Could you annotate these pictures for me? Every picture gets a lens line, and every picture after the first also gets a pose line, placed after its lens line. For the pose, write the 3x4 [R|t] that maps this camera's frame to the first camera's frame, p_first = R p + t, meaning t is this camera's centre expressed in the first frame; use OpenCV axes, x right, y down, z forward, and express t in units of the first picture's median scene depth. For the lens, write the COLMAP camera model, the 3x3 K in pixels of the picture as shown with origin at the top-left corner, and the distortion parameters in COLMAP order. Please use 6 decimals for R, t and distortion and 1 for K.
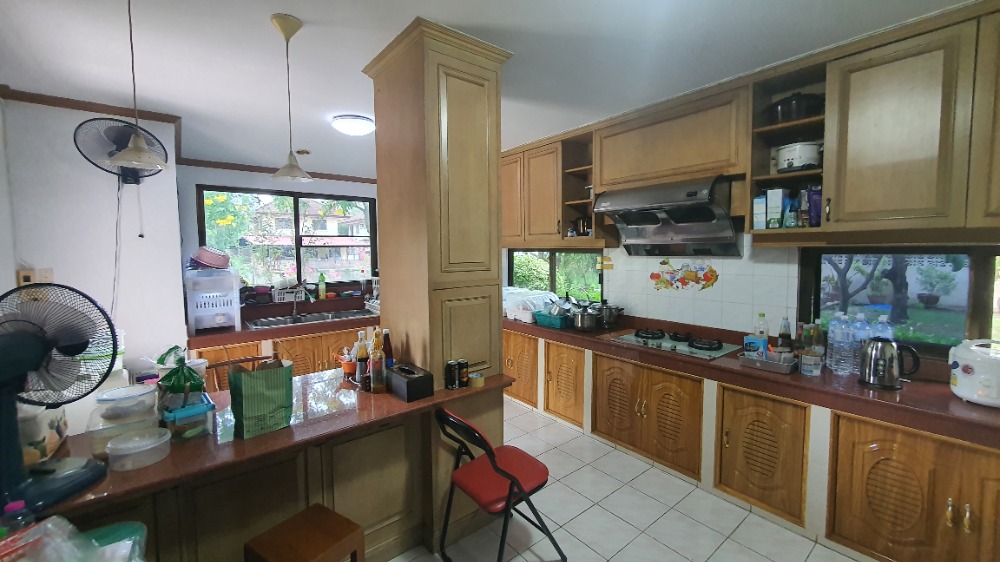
lens RADIAL K [[398.7, 0, 500.0], [0, 398.7, 281.0], [0, 0, 1]] dist [0.001999, -0.002983]
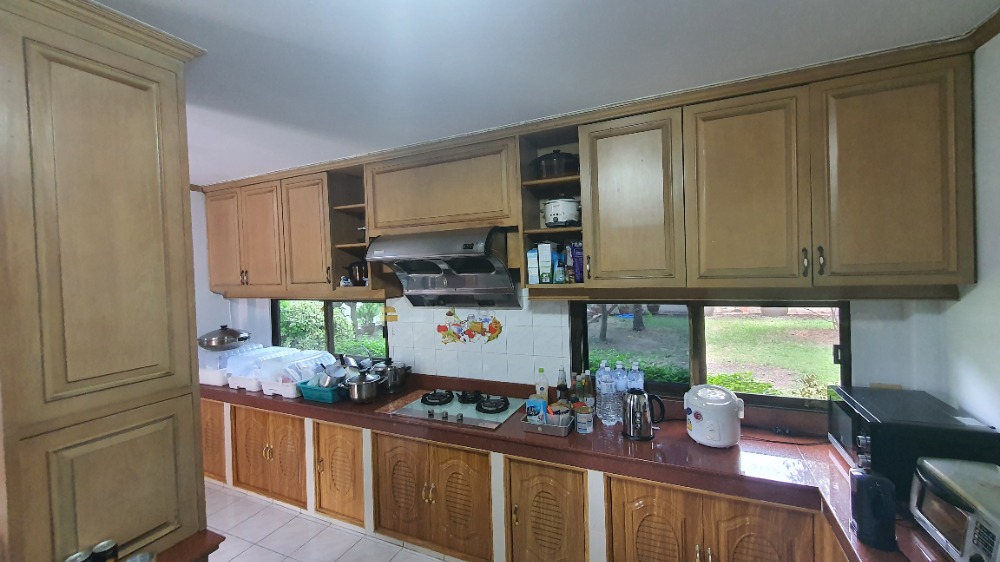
lens RADIAL K [[398.7, 0, 500.0], [0, 398.7, 281.0], [0, 0, 1]] dist [0.001999, -0.002983]
pose [[0.896375, -0.035044, 0.441910, 0.137875], [0.056923, 0.997717, -0.036344, -0.099979], [-0.439627, 0.057733, 0.896323, 0.152499]]
